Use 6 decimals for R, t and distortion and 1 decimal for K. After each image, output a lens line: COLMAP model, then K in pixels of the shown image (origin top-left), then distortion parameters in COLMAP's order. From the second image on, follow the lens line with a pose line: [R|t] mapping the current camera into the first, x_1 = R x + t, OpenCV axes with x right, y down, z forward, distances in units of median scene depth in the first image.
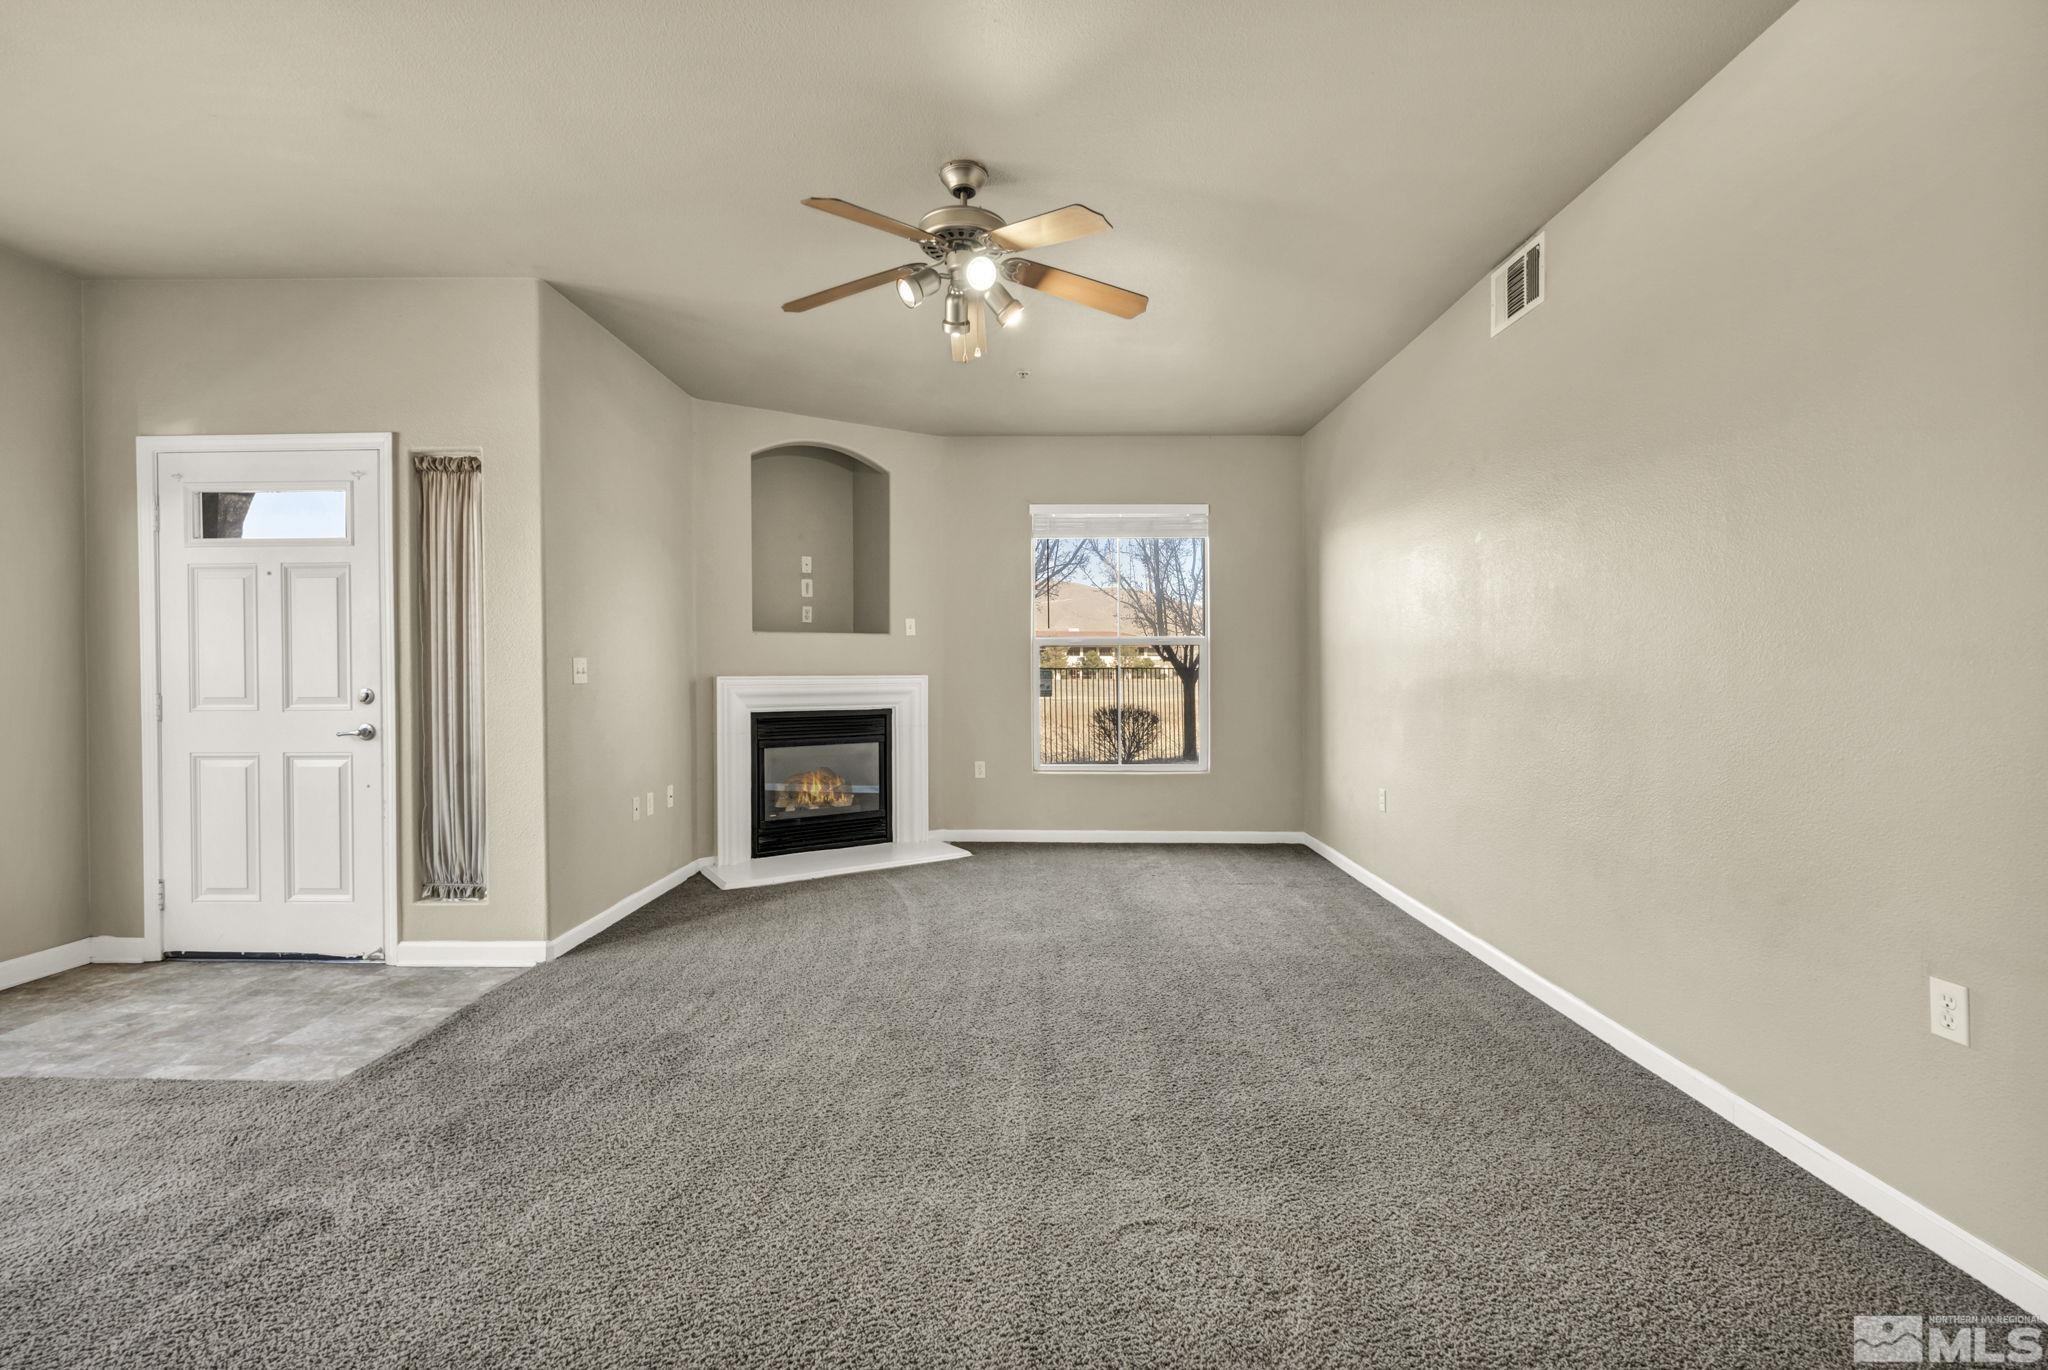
lens RADIAL K [[880.5, 0, 1059.5], [0, 880.5, 671.0], [0, 0, 1]] dist [-0.000593, -0.000915]
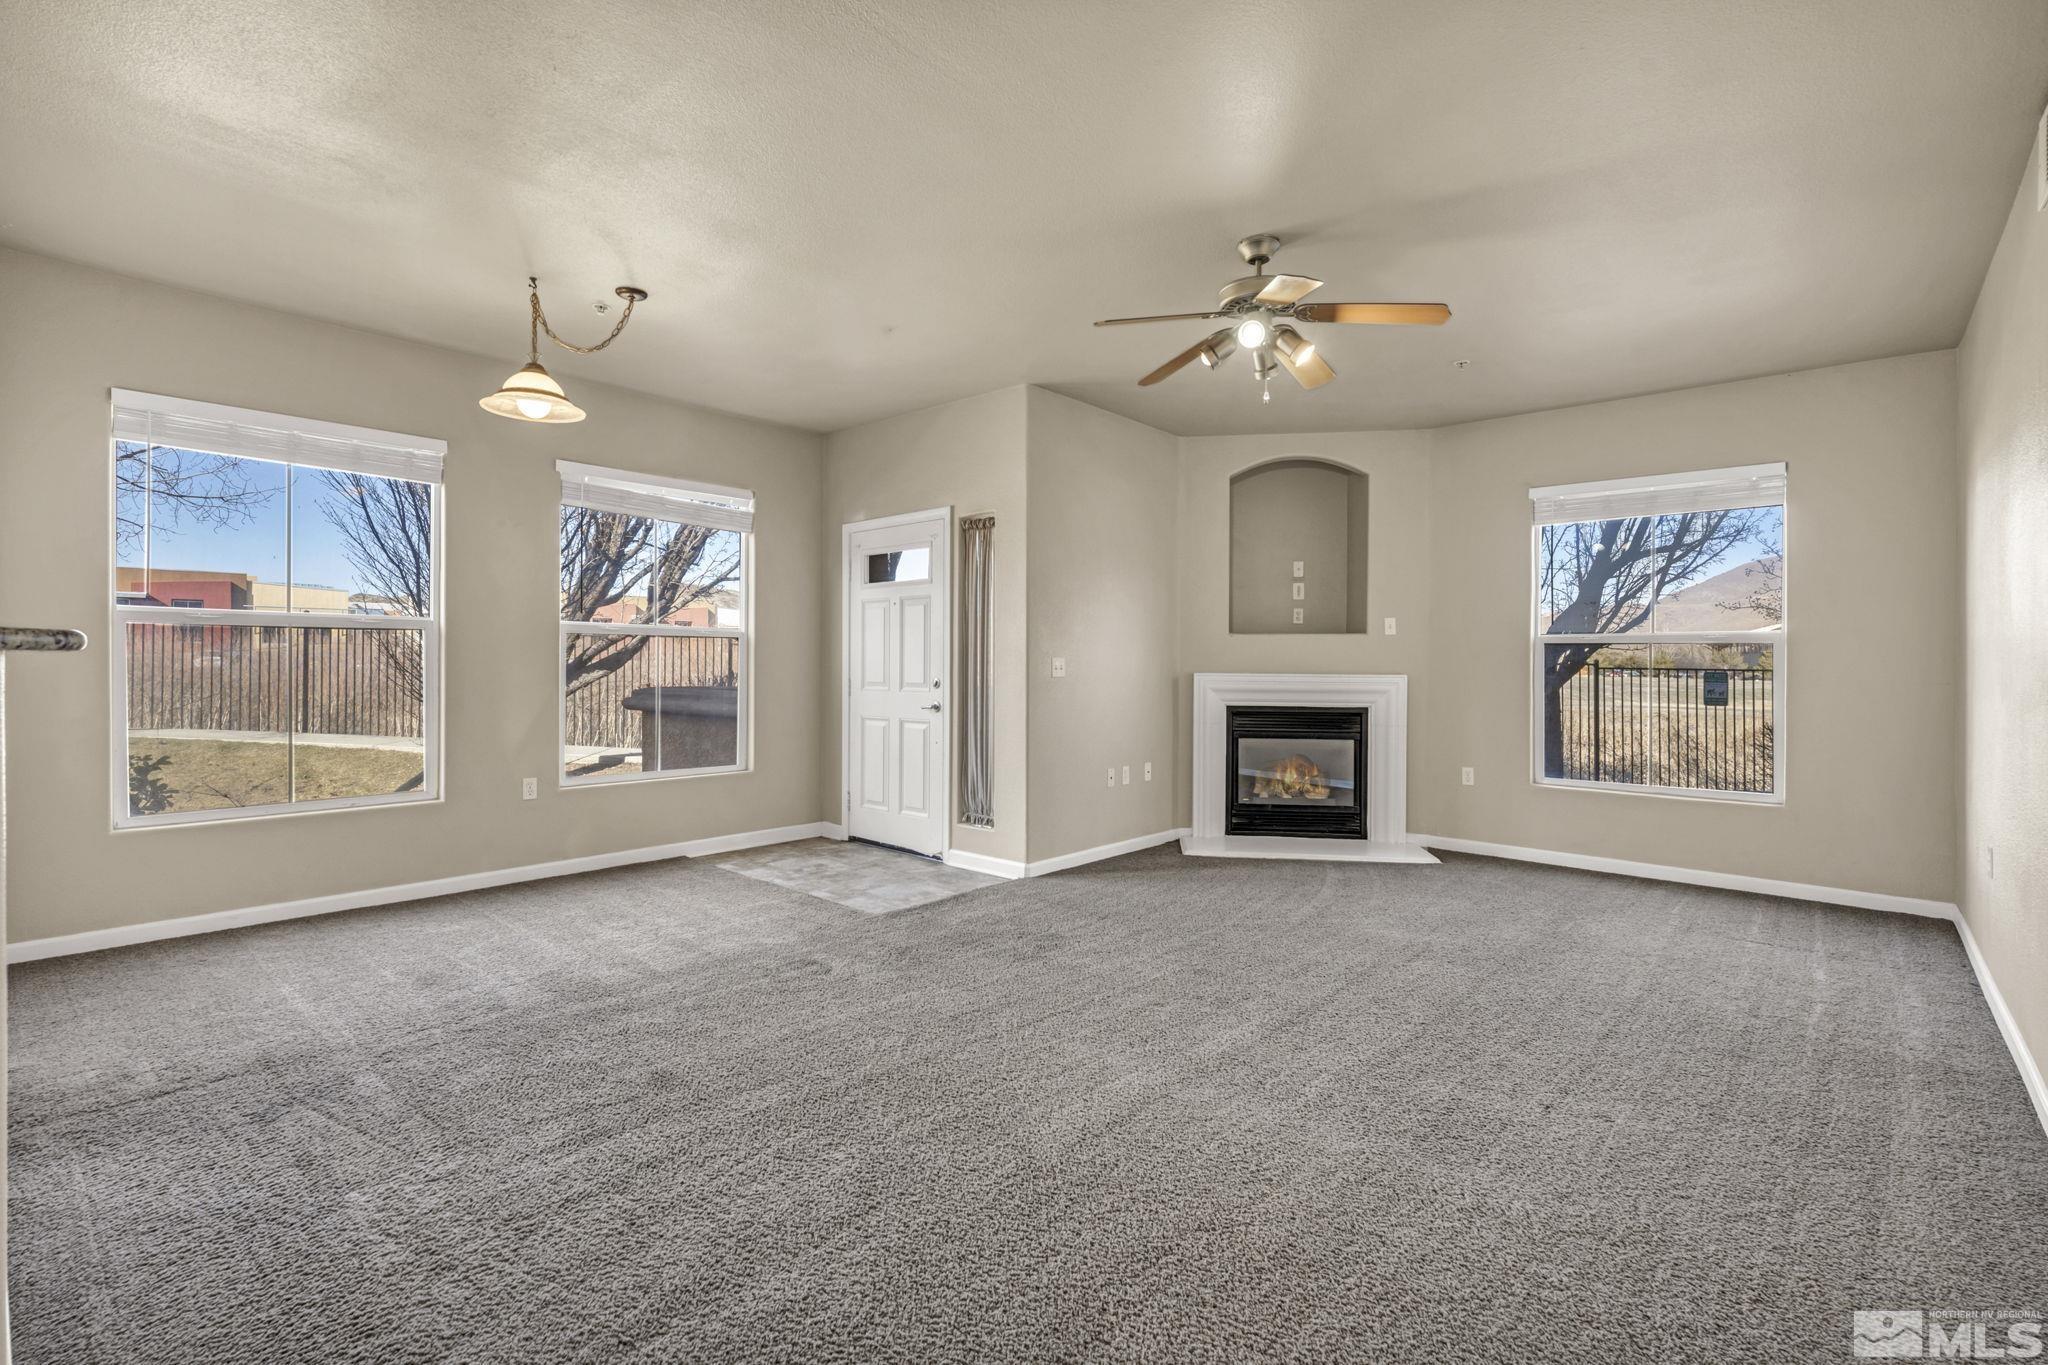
lens RADIAL K [[956.7, 0, 1073.3], [0, 956.7, 666.5], [0, 0, 1]] dist [0.002798, -0.001200]
pose [[0.766241, 0.010499, -0.642468, 0.437737], [-0.010682, 0.999936, 0.003601, -0.008079], [0.642465, 0.004103, 0.766304, -0.103088]]
